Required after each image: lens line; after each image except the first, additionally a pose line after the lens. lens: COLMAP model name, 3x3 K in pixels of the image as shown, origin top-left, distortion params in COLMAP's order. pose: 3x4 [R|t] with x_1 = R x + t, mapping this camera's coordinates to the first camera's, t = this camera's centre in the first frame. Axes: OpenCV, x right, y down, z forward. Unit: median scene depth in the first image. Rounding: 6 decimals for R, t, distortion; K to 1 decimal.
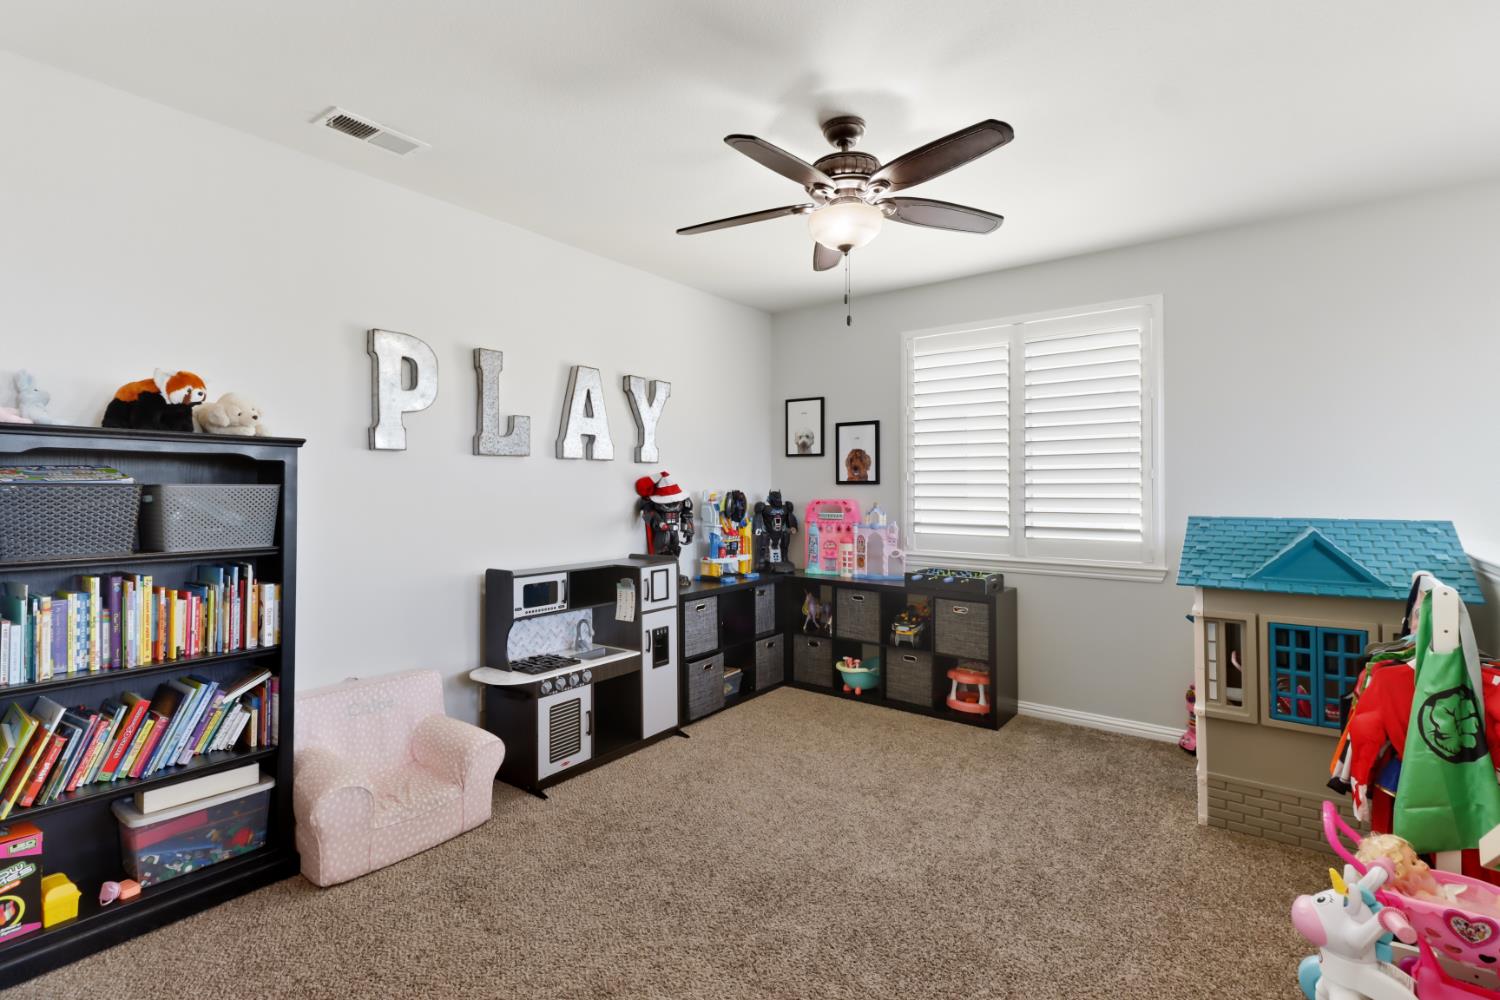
lens RADIAL K [[696.1, 0, 746.9], [0, 696.1, 479.6], [0, 0, 1]] dist [0.017704, -0.012266]
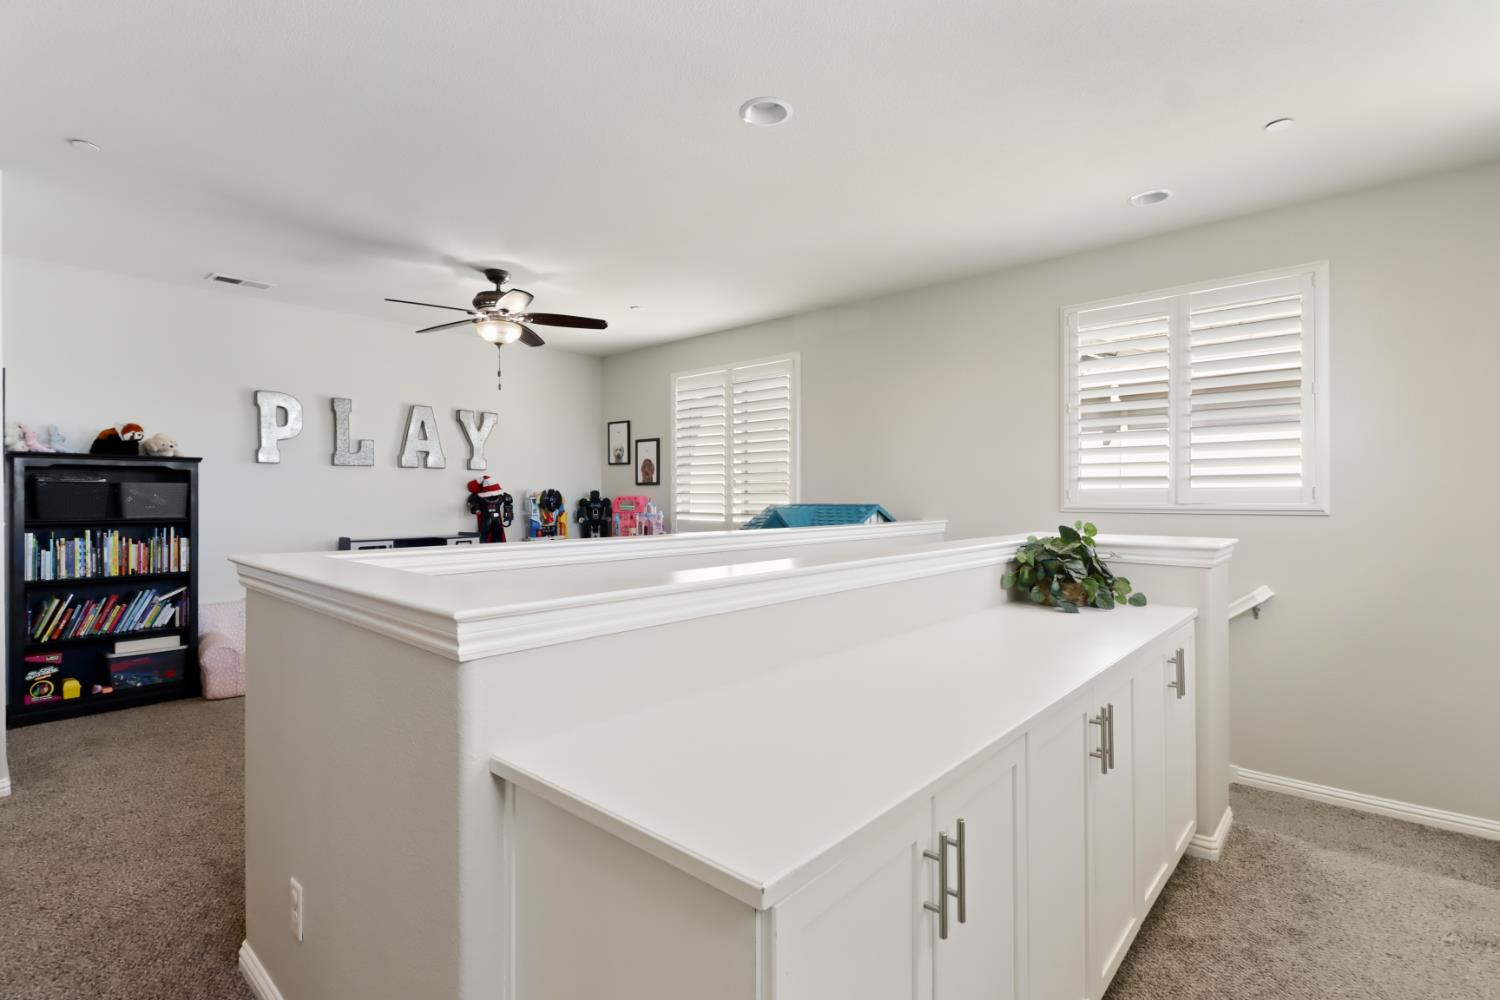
lens RADIAL K [[695.1, 0, 750.0], [0, 695.1, 500.0], [0, 0, 1]] dist [0.002938, -0.007709]
pose [[0.997418, -0.000705, -0.071816, 0.937506], [0.002203, 0.999782, 0.020777, 0.017082], [0.071786, -0.020881, 0.997201, -0.707153]]
